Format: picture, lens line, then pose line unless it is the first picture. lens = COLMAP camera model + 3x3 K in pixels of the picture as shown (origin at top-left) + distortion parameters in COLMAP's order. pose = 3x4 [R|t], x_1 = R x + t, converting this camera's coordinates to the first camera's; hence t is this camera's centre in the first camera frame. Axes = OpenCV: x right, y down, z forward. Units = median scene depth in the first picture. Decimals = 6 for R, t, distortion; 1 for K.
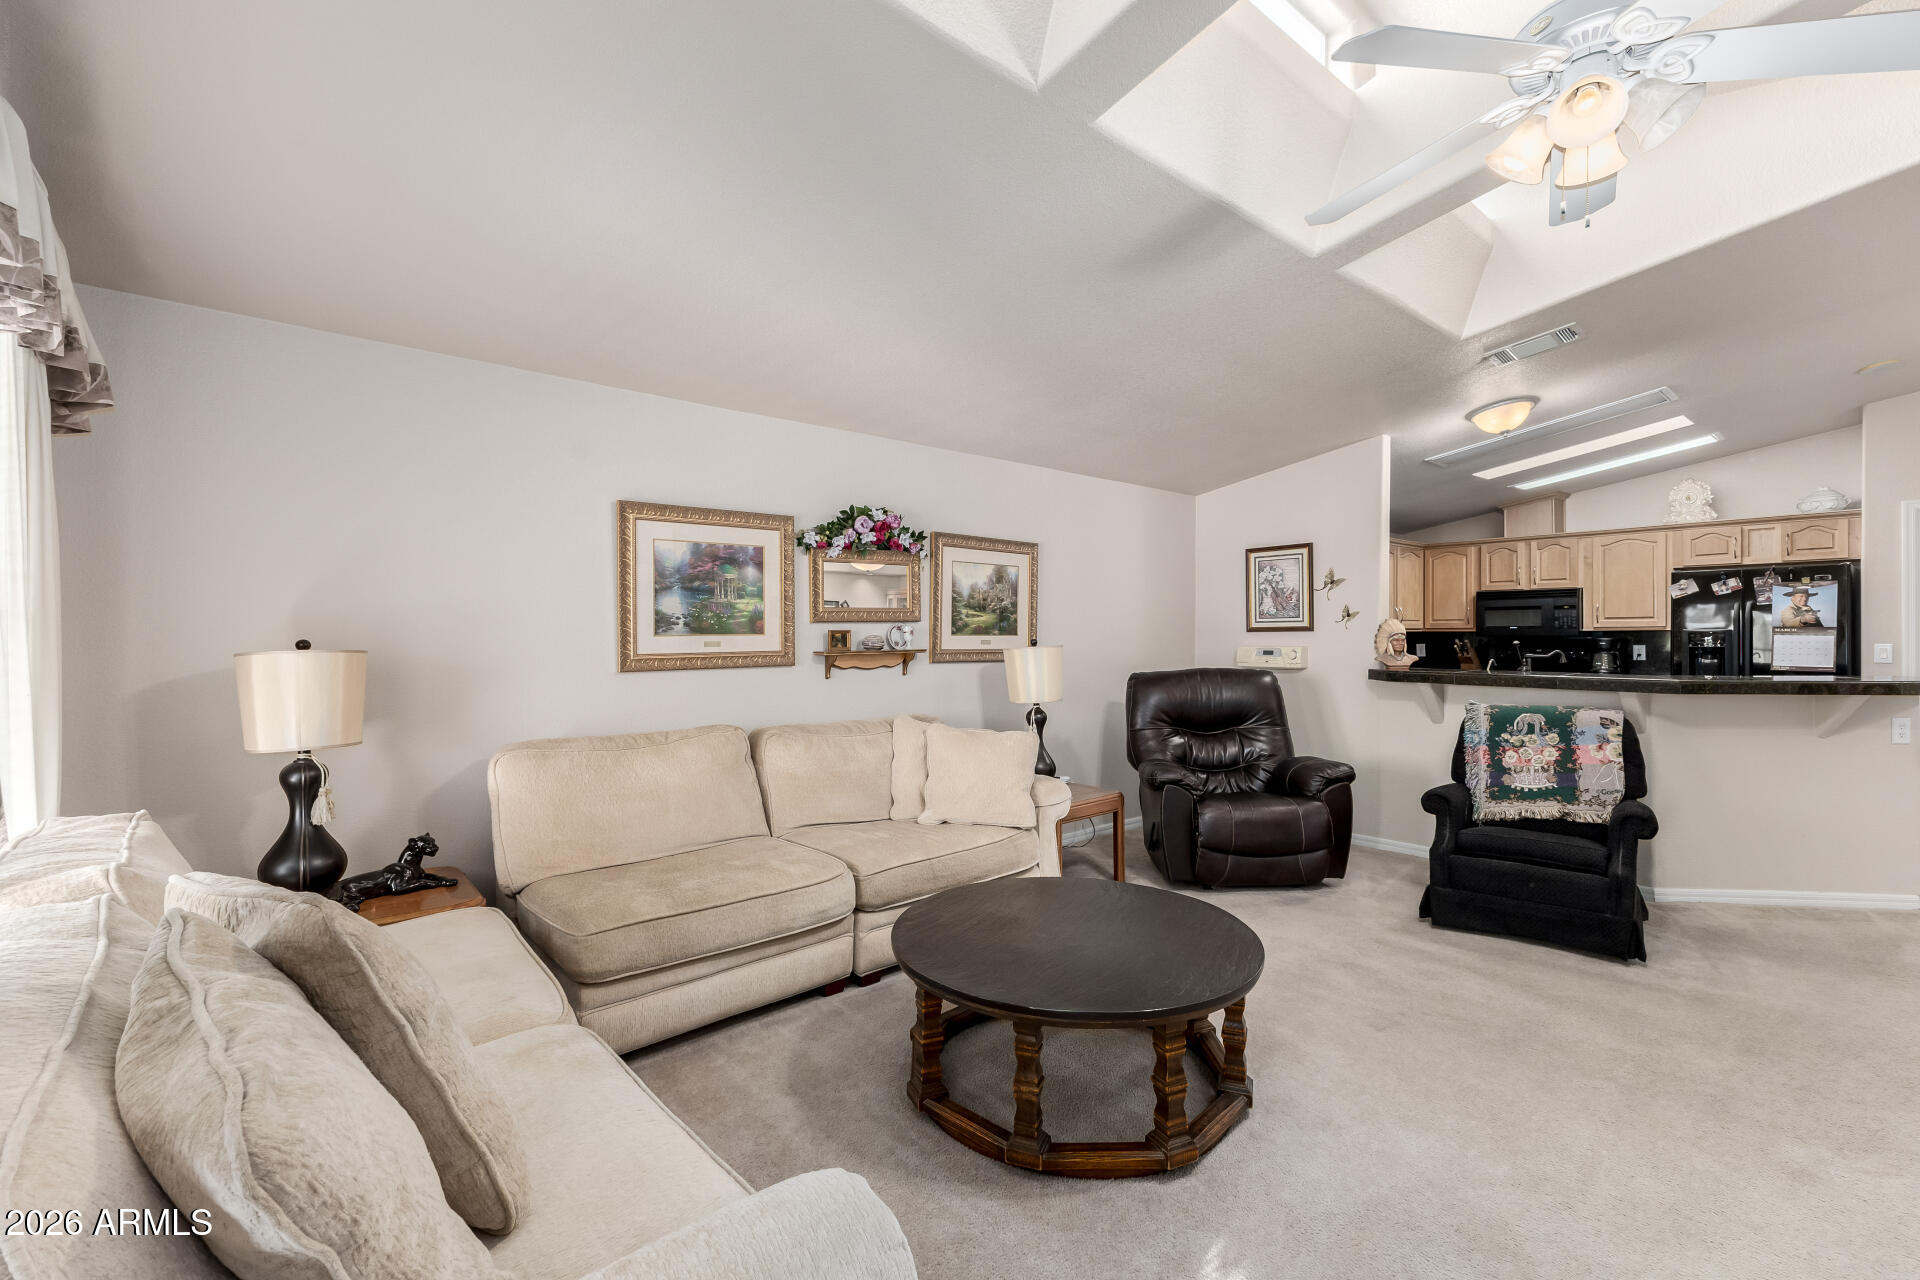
lens RADIAL K [[836.3, 0, 963.2], [0, 836.3, 636.4], [0, 0, 1]] dist [0.011780, 0.000171]
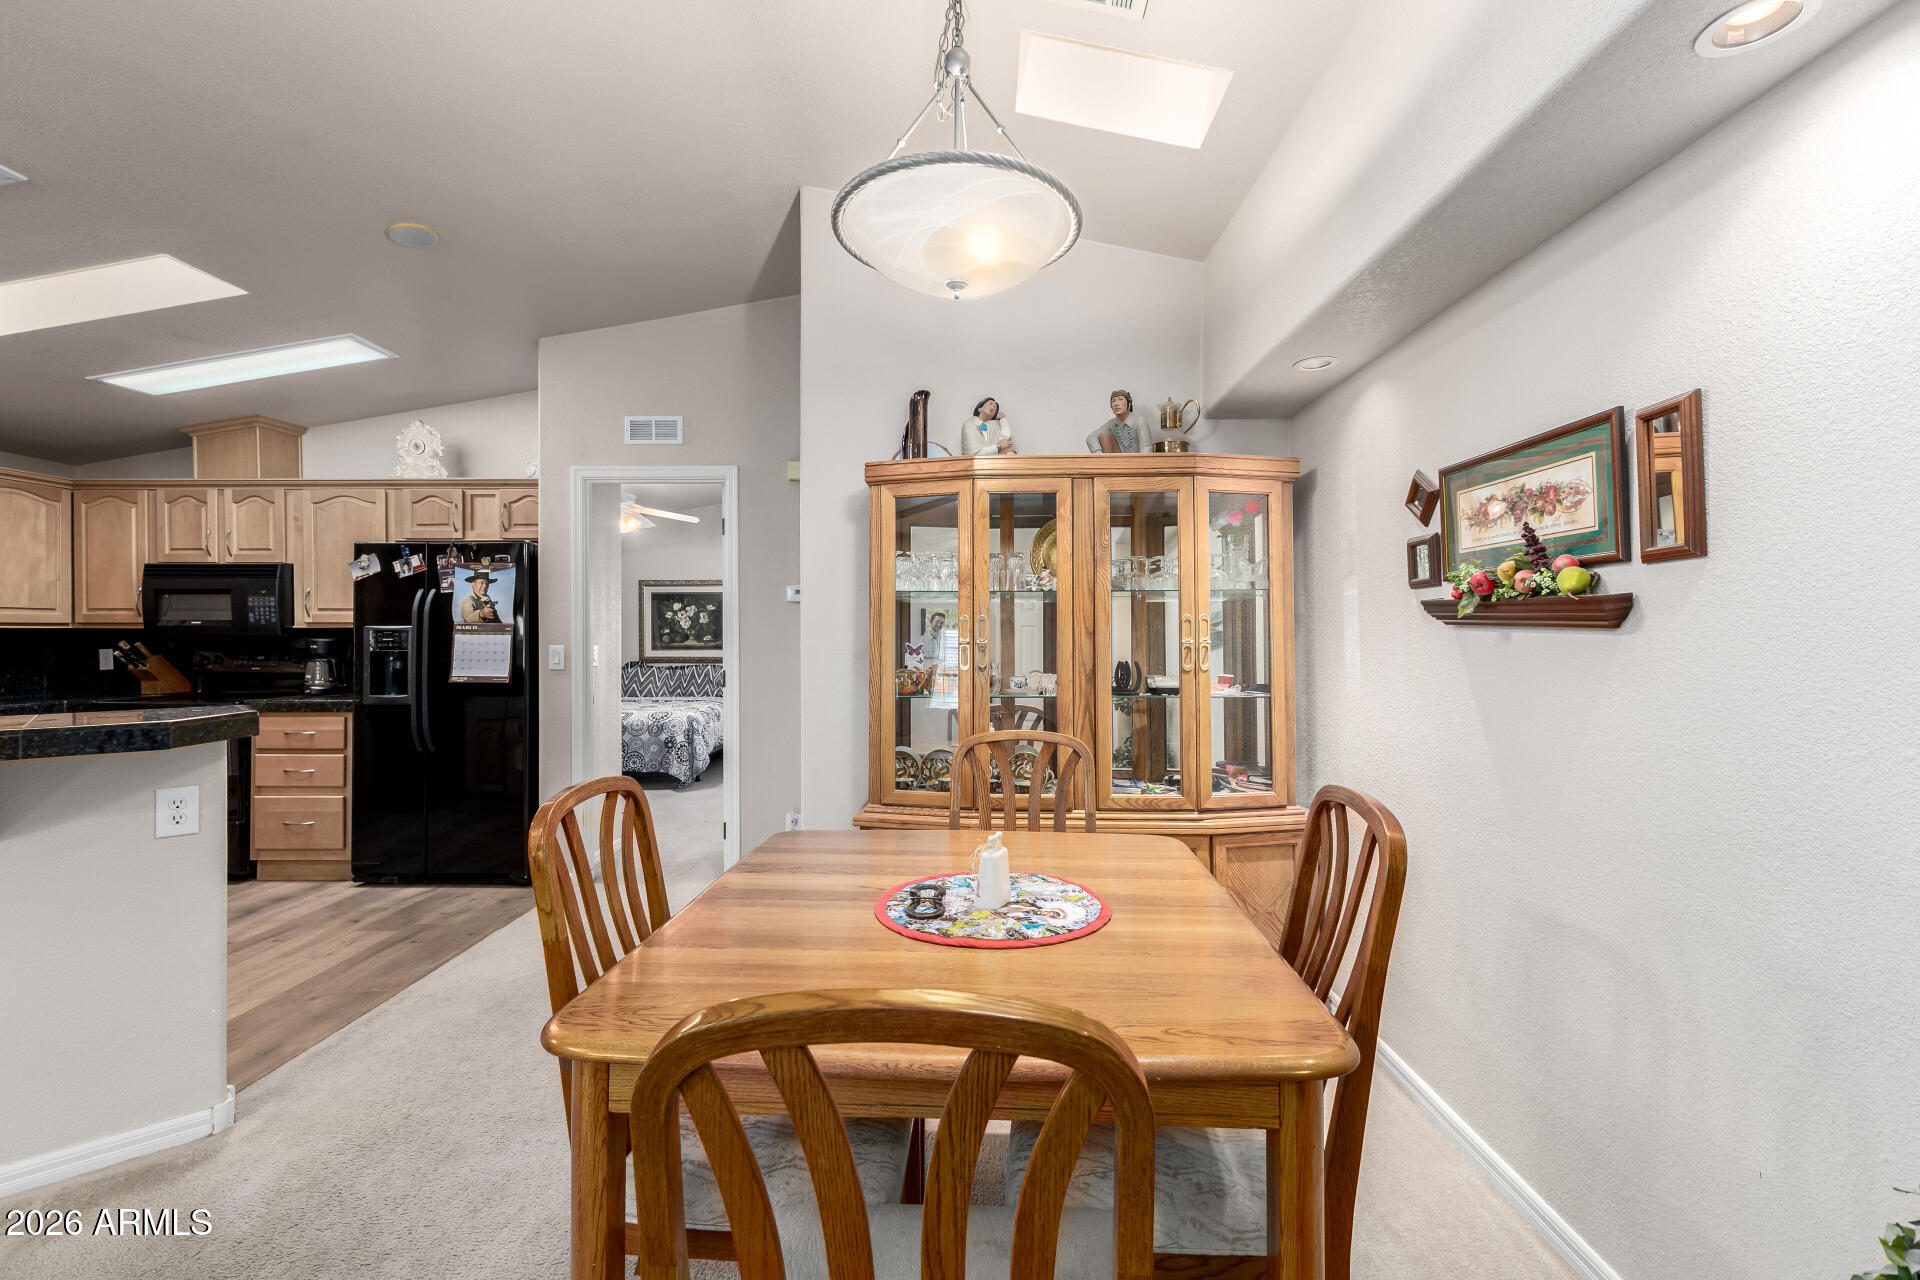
lens RADIAL K [[836.3, 0, 963.2], [0, 836.3, 636.4], [0, 0, 1]] dist [0.011780, 0.000171]
pose [[0.662745, -0.000981, 0.748845, 0.874968], [0.000690, 1.000000, 0.000699, 0.000128], [-0.748845, 0.000054, 0.662745, 0.229733]]
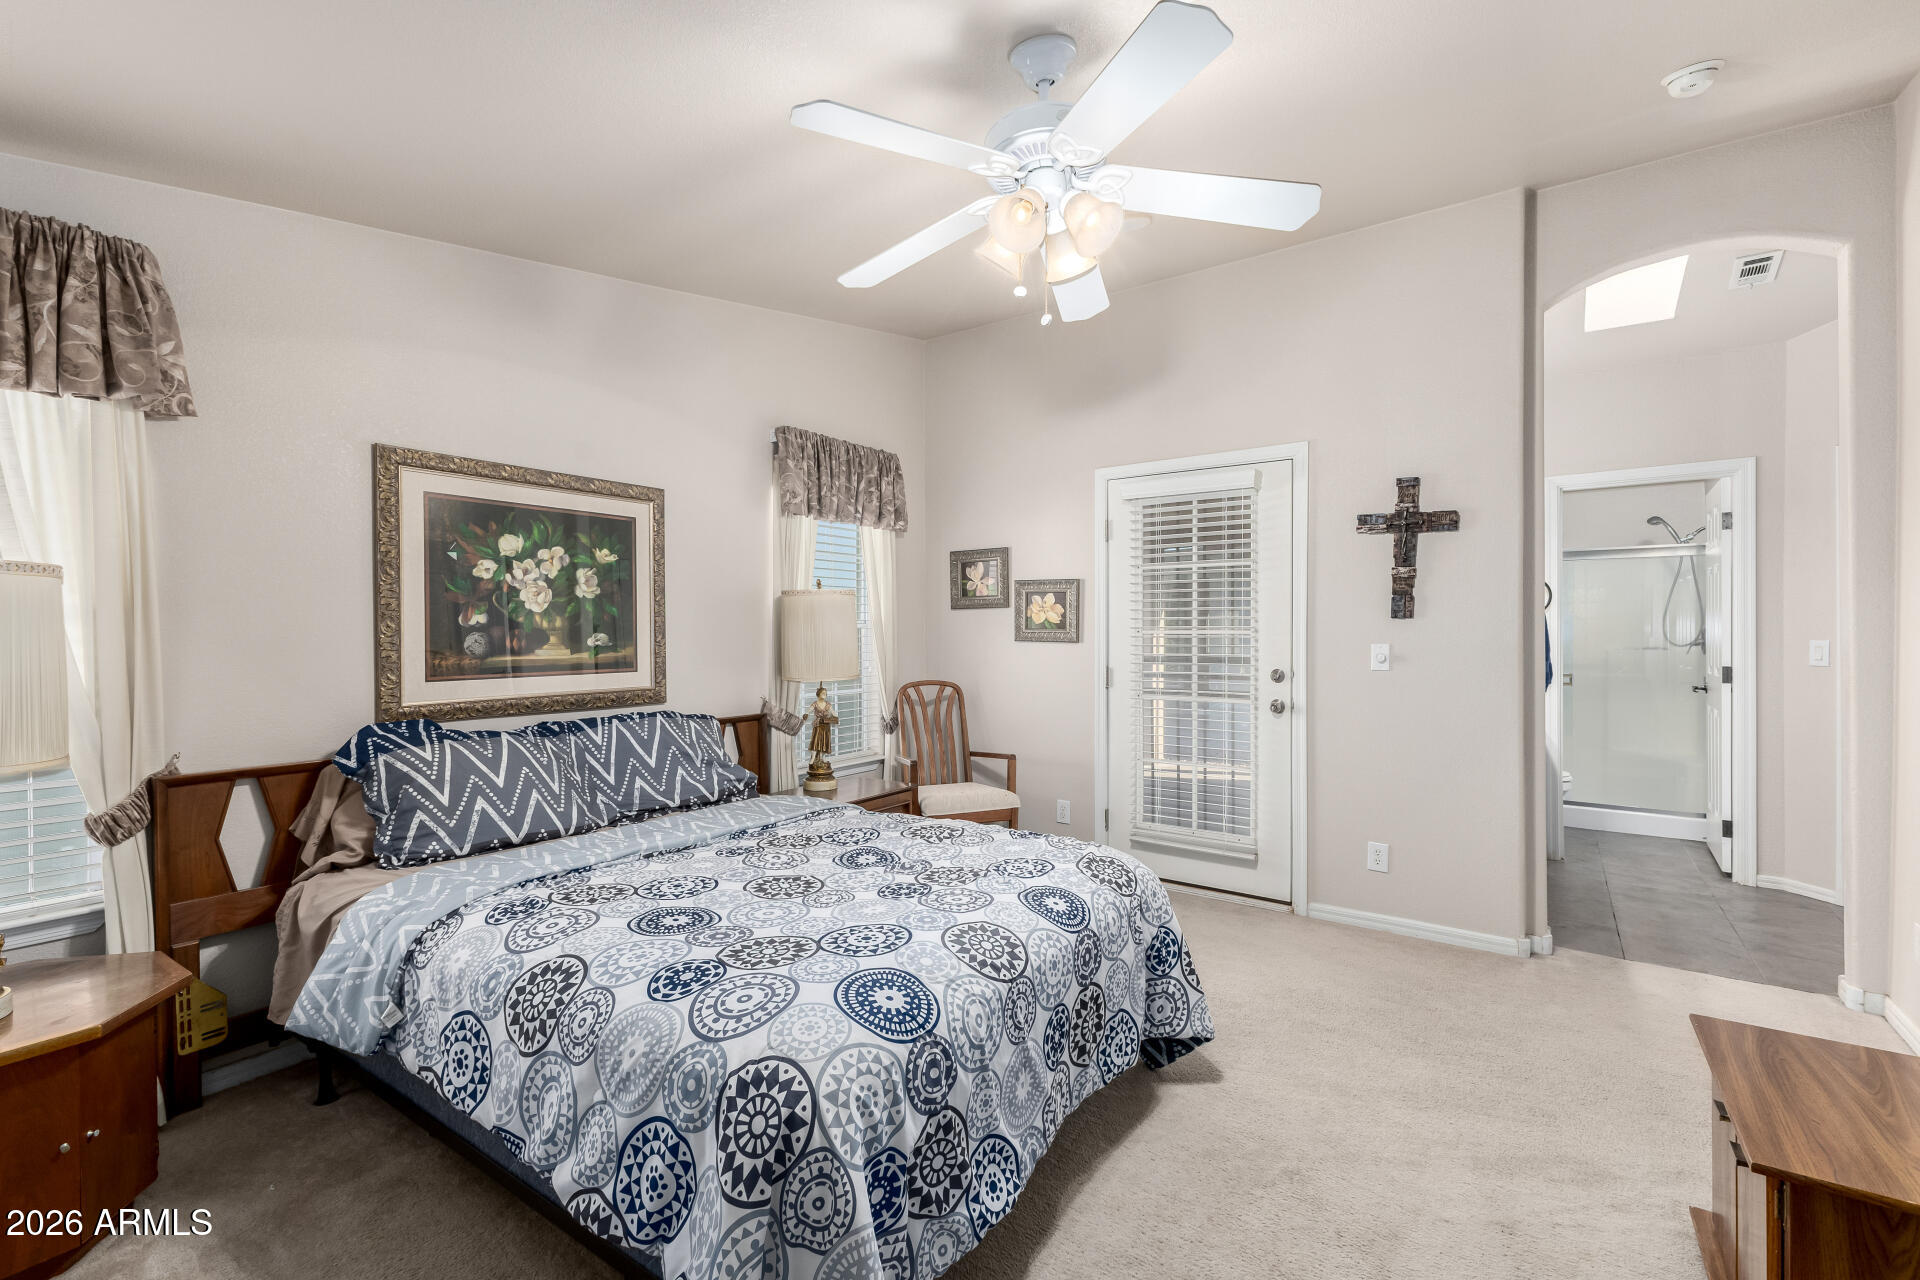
lens RADIAL K [[836.3, 0, 963.2], [0, 836.3, 636.4], [0, 0, 1]] dist [0.011780, 0.000171]
pose [[-0.248136, -0.006047, 0.968706, 1.173900], [0.004235, 0.999964, 0.007327, -0.001887], [-0.968716, 0.005921, -0.248101, 1.797554]]
